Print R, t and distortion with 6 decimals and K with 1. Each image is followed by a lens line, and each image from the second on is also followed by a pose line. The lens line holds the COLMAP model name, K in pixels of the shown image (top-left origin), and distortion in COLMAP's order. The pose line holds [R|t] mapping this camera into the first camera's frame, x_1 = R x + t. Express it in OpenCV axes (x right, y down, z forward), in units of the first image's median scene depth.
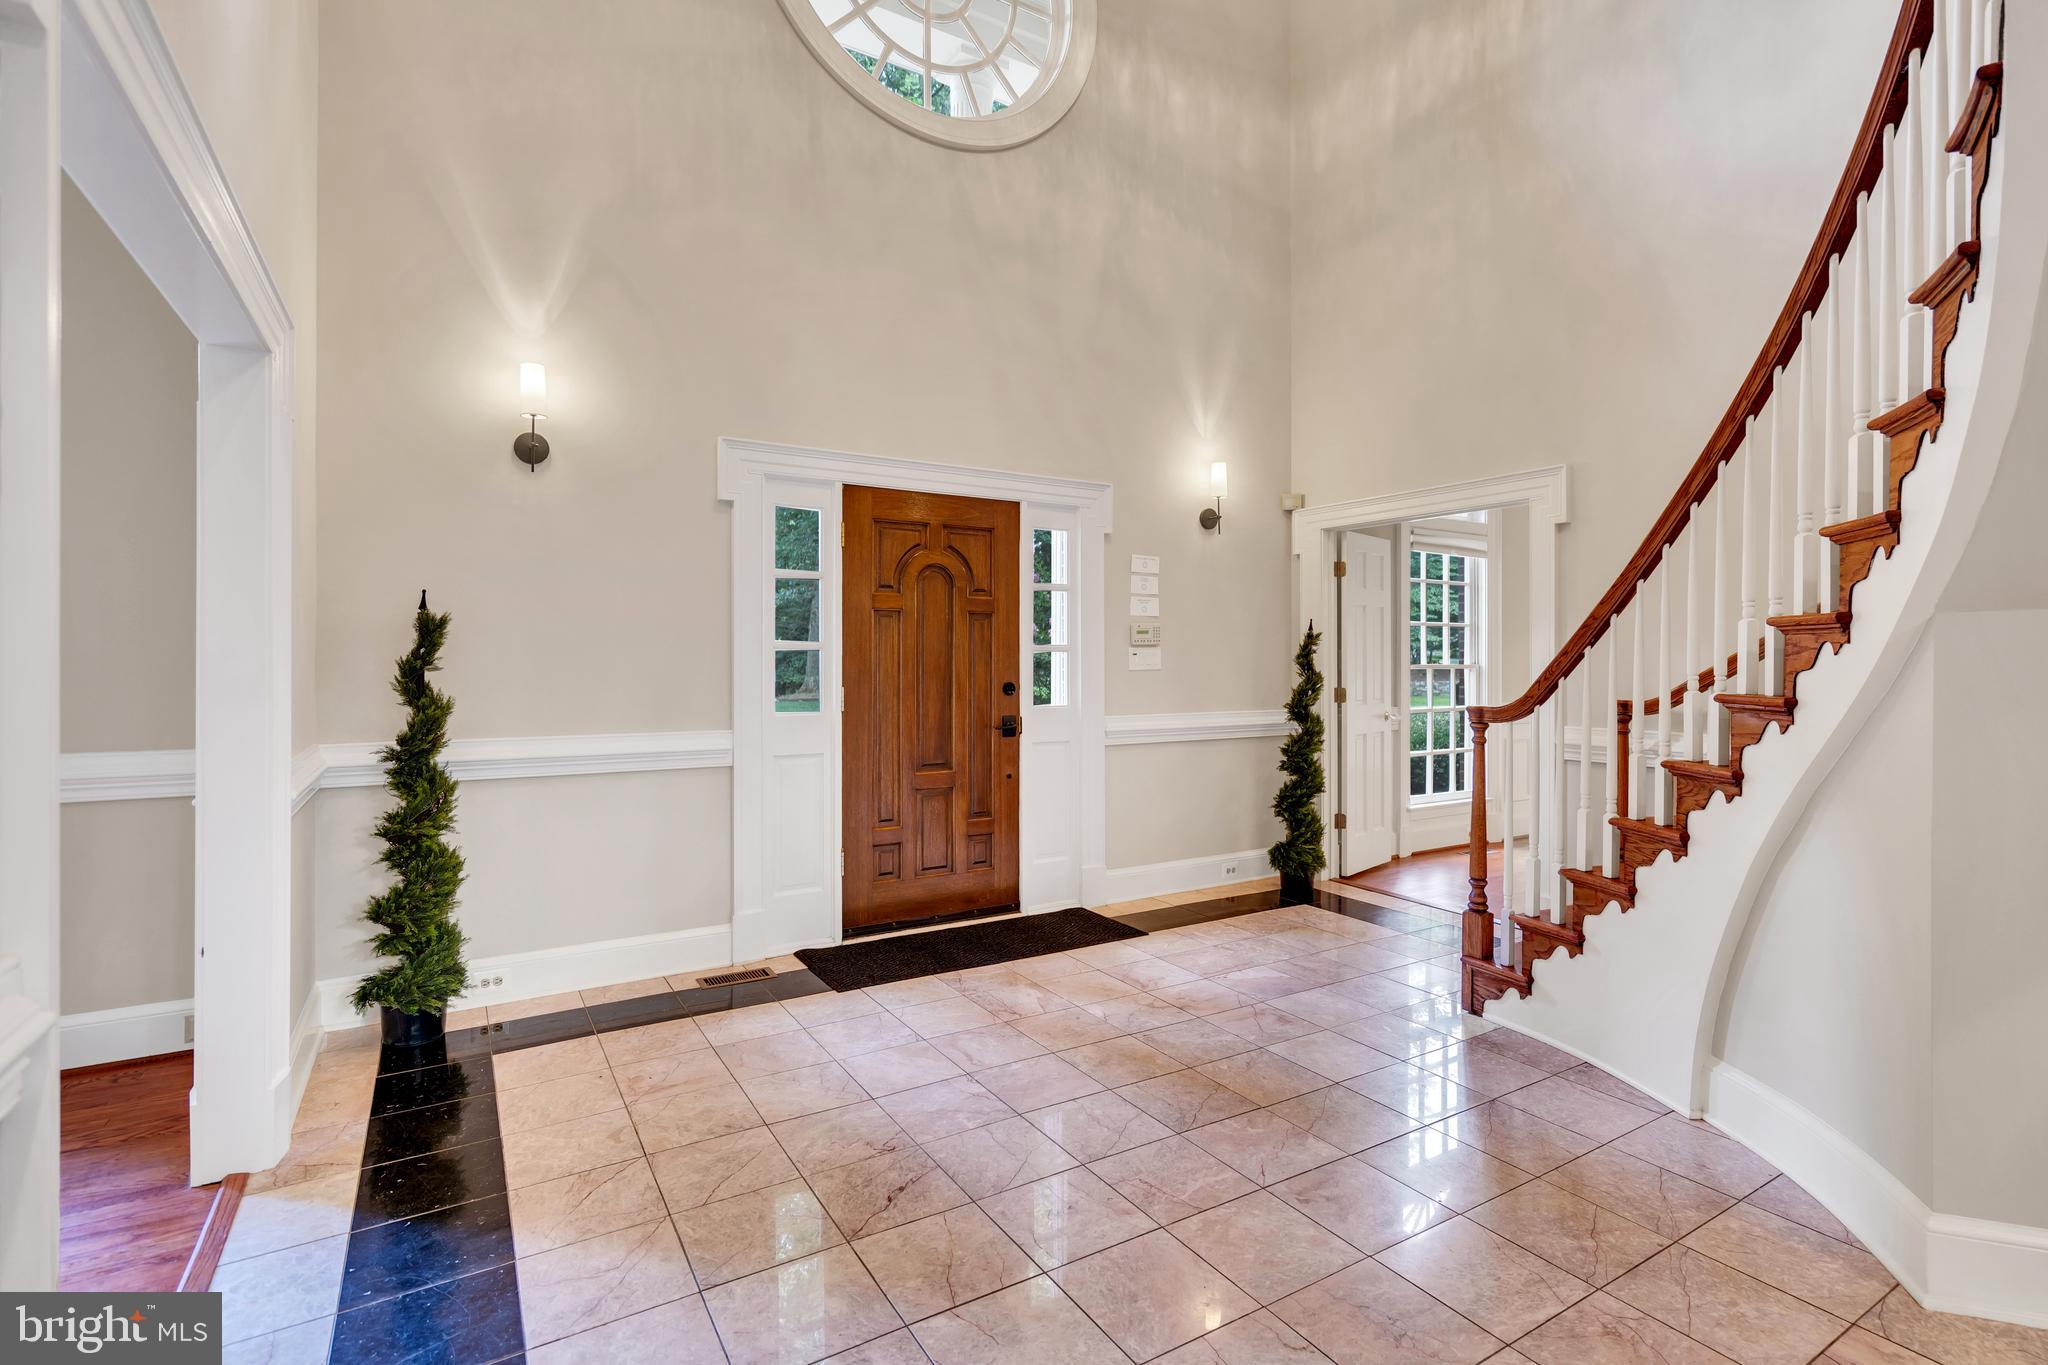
lens RADIAL K [[1005.6, 0, 1028.6], [0, 1005.6, 670.3], [0, 0, 1]] dist [0.001077, -0.000131]
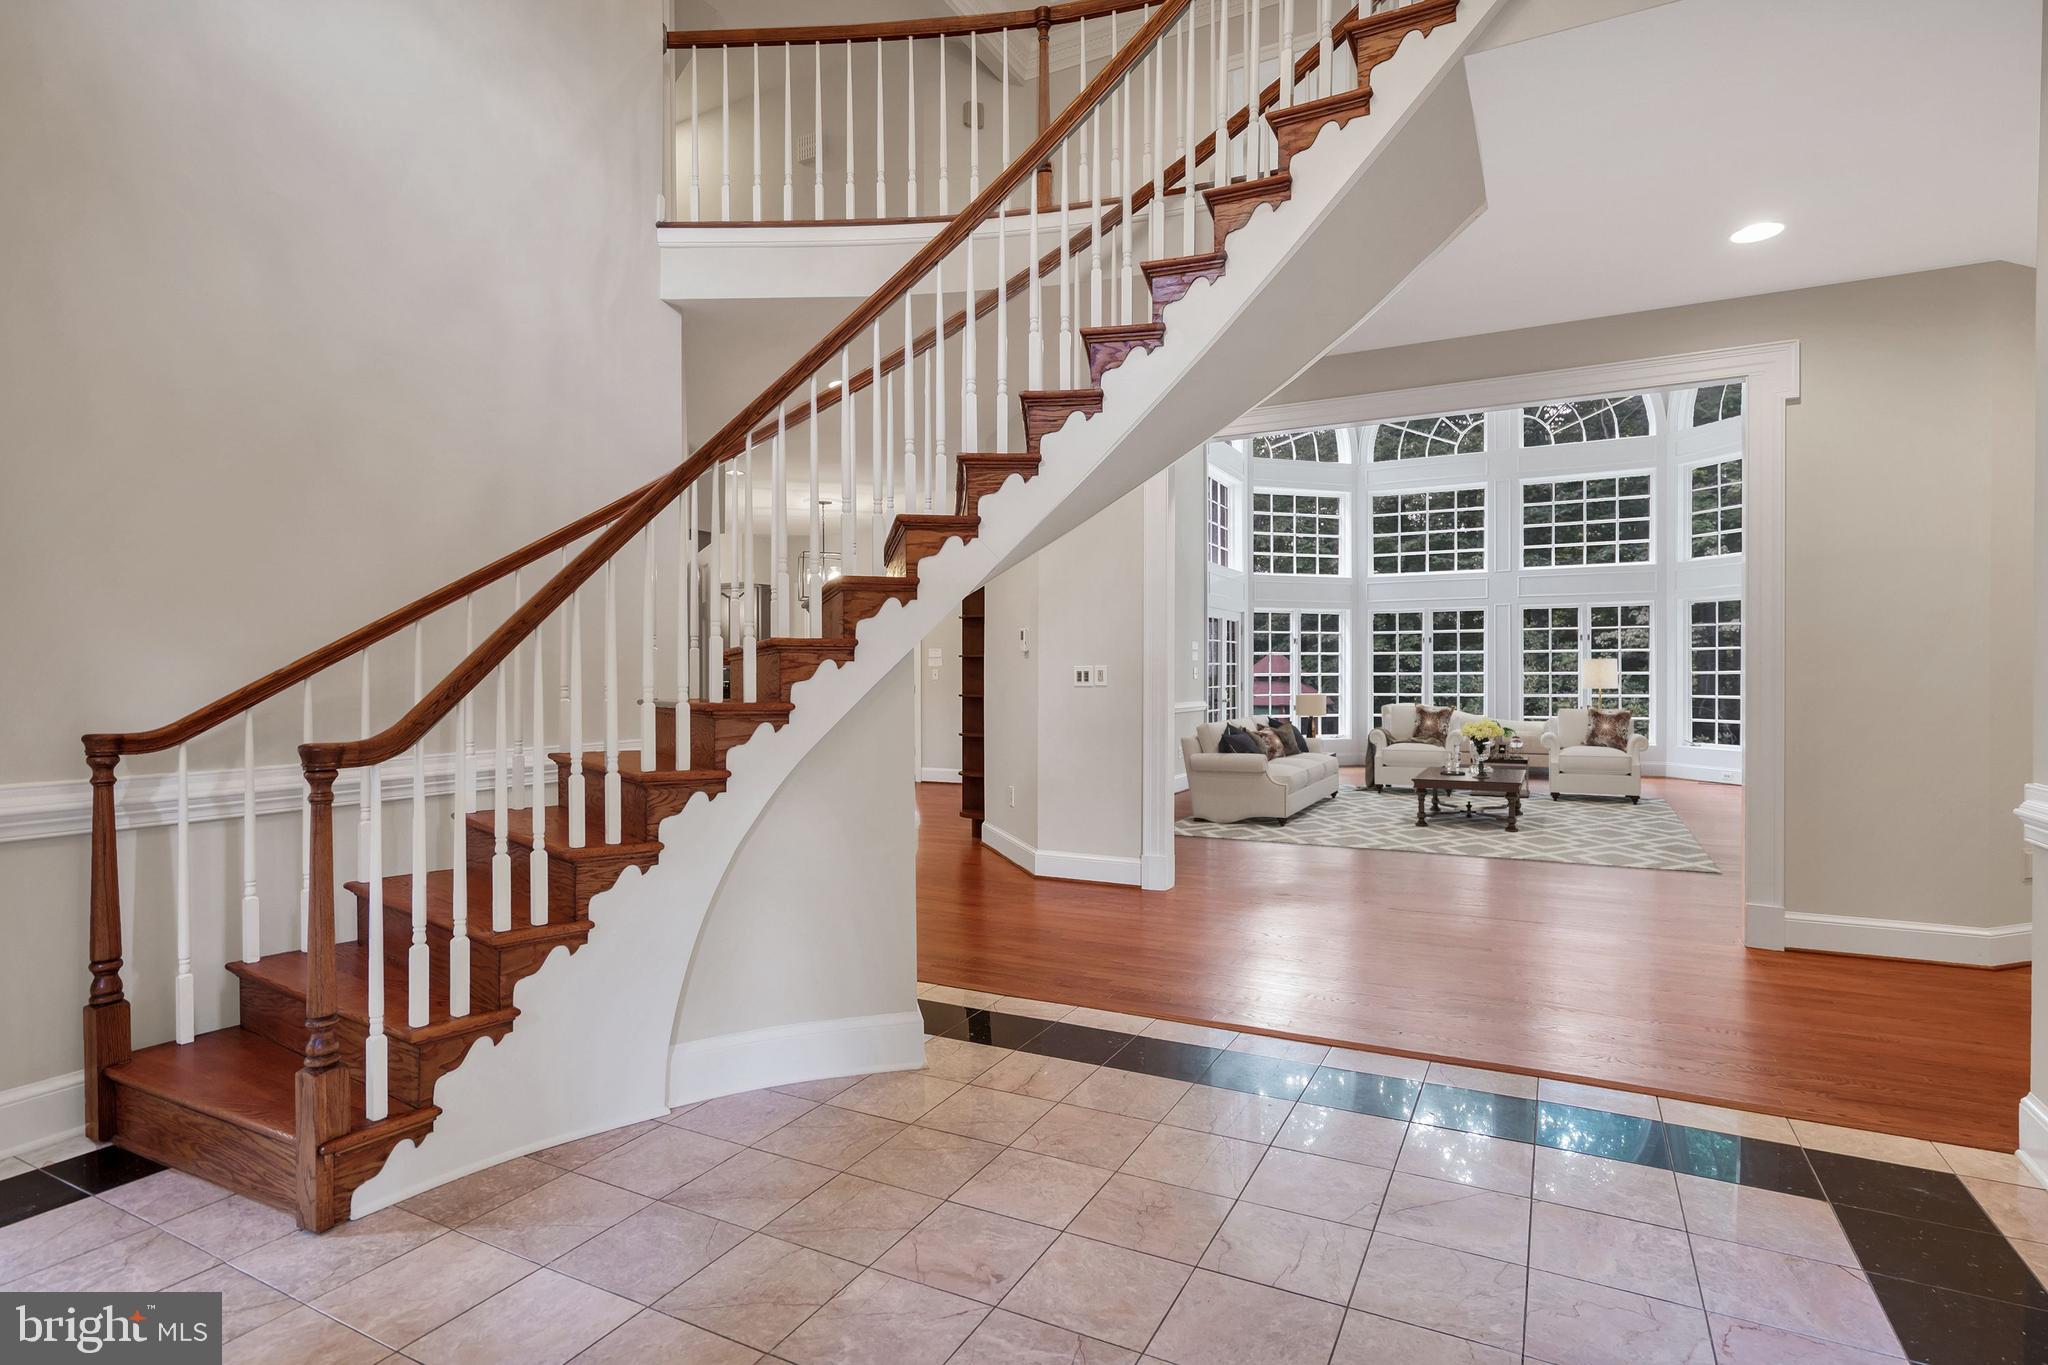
lens RADIAL K [[1005.6, 0, 1026.3], [0, 1005.6, 681.6], [0, 0, 1]] dist [0.001077, -0.000131]
pose [[-0.513506, 0.001310, 0.858085, -0.435646], [0.013398, 0.999889, 0.006491, -0.003301], [-0.857982, 0.014830, -0.513466, 1.239085]]
